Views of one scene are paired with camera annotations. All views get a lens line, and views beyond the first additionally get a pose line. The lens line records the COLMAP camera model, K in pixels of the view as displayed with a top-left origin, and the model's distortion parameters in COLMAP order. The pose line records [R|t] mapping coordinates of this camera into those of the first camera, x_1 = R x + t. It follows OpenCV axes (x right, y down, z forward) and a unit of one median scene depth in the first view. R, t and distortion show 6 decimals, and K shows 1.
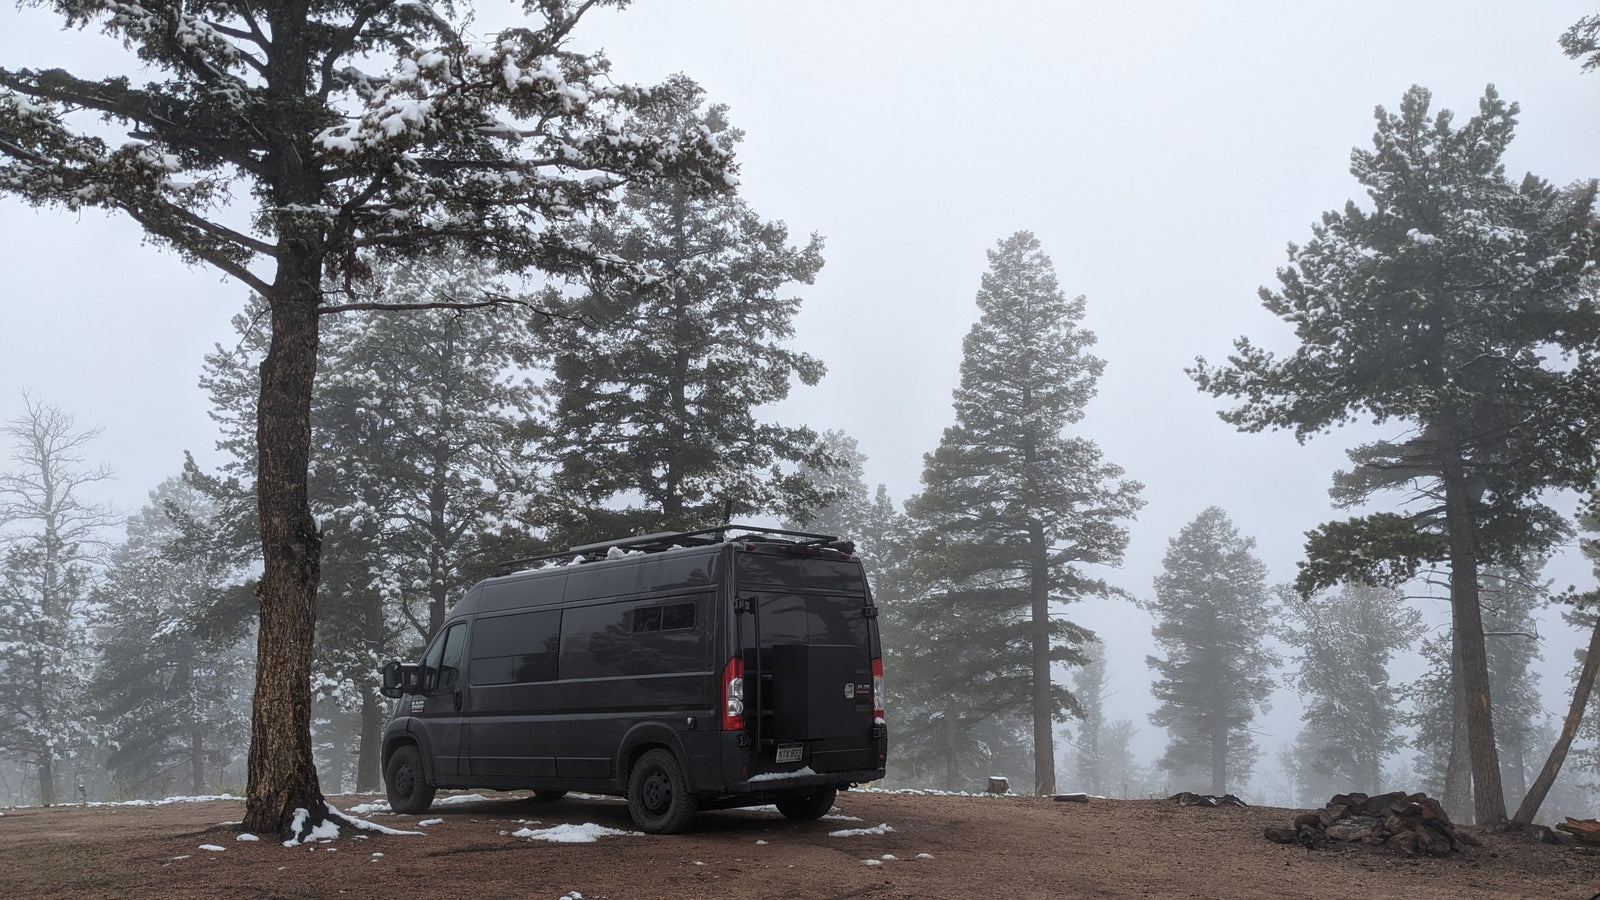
lens RADIAL K [[1290.7, 0, 801.8], [0, 1290.7, 448.0], [0, 0, 1]] dist [0.031624, -0.067886]
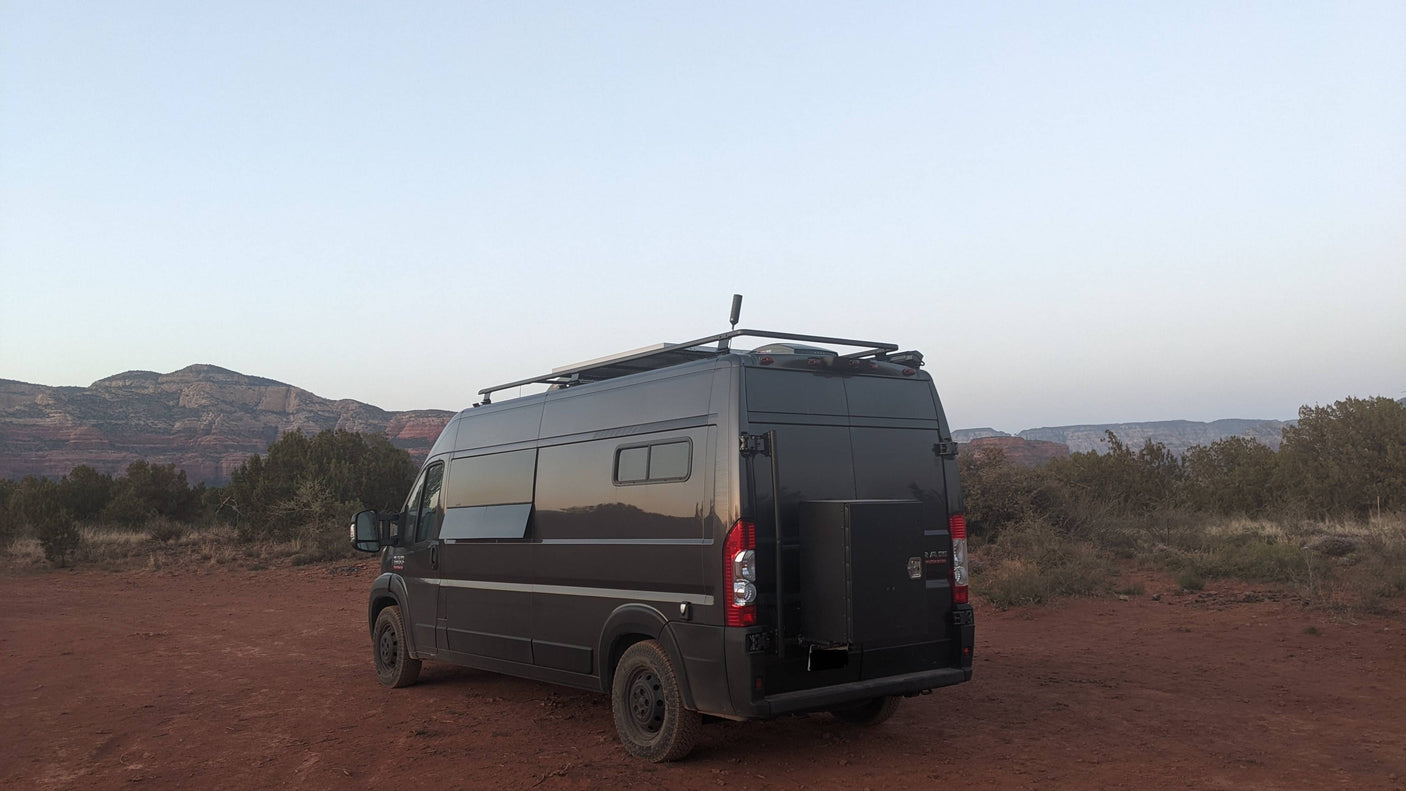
lens RADIAL K [[1134.2, 0, 702.5], [0, 1134.2, 391.2], [0, 0, 1]] dist [0.031624, -0.067886]
pose [[0.985669, -0.014797, -0.168039, 0.028201], [0.029537, 0.995895, 0.085561, 0.040742], [0.166083, -0.089299, 0.982060, 0.400875]]
